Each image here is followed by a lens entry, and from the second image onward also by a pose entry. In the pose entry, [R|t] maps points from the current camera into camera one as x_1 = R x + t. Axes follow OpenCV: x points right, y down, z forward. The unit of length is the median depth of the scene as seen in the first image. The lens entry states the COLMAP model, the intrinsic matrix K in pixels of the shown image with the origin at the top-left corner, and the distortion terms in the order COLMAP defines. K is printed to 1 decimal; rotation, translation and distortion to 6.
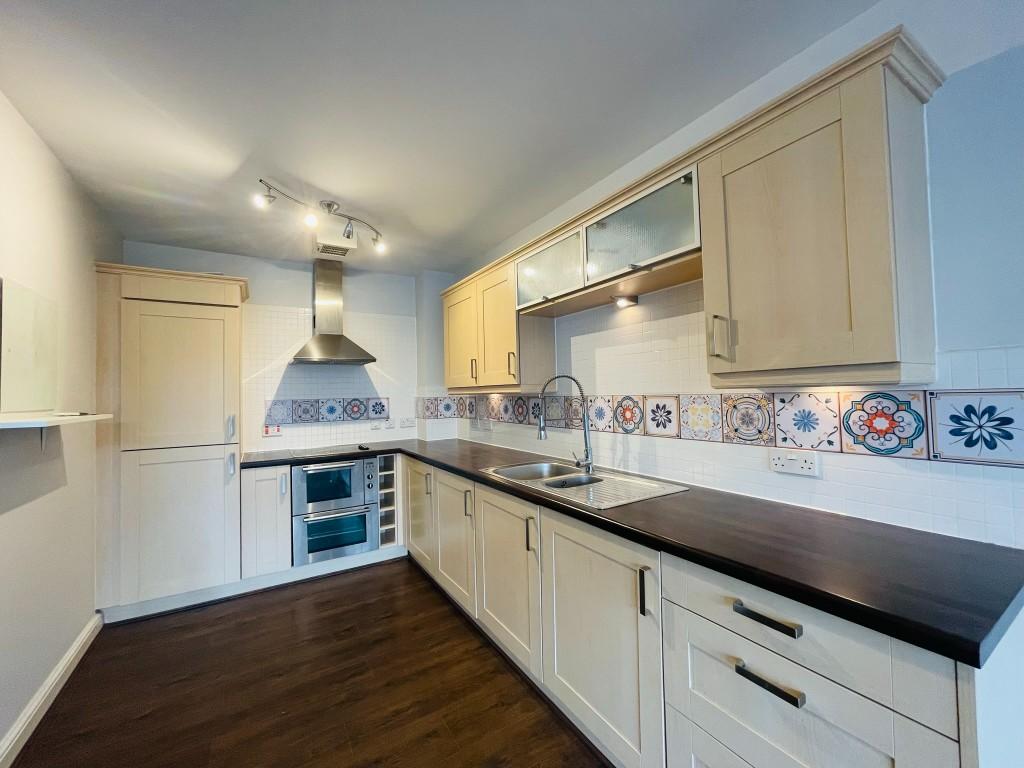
lens RADIAL K [[411.7, 0, 509.9], [0, 411.7, 384.0], [0, 0, 1]] dist [-0.003416, -0.000367]
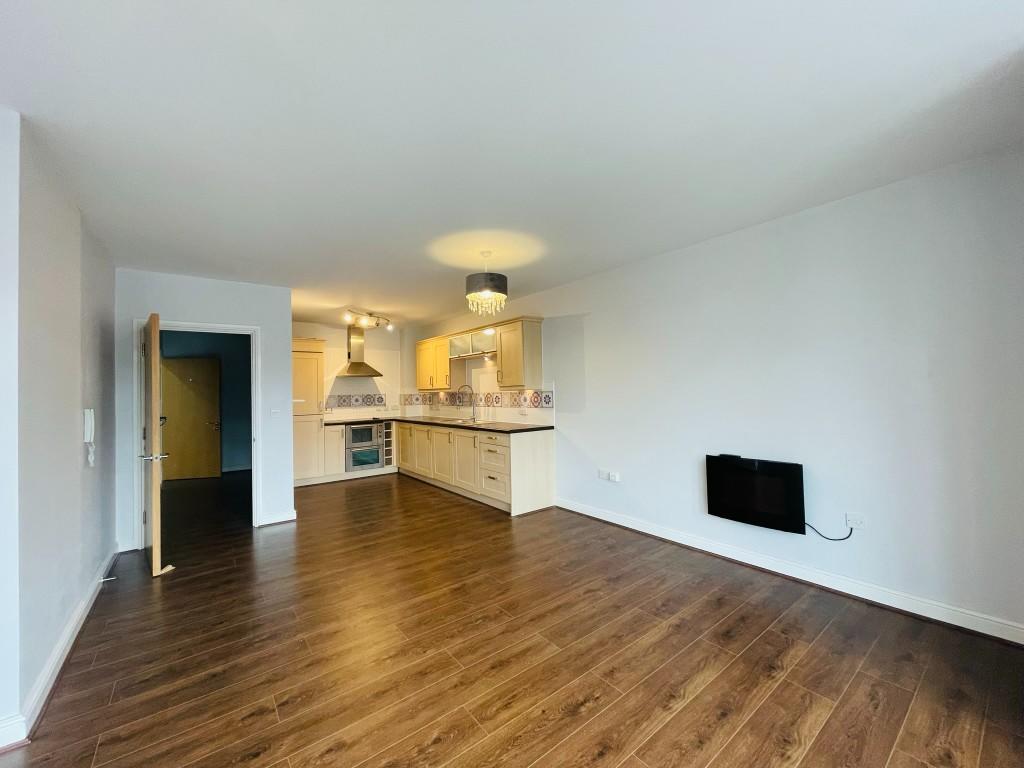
lens RADIAL K [[411.7, 0, 509.9], [0, 411.7, 384.0], [0, 0, 1]] dist [-0.003416, -0.000367]
pose [[0.994259, 0.004605, 0.106901, 0.089005], [-0.004753, 0.999988, 0.001124, -0.022863], [-0.106894, -0.001626, 0.994269, -1.161228]]
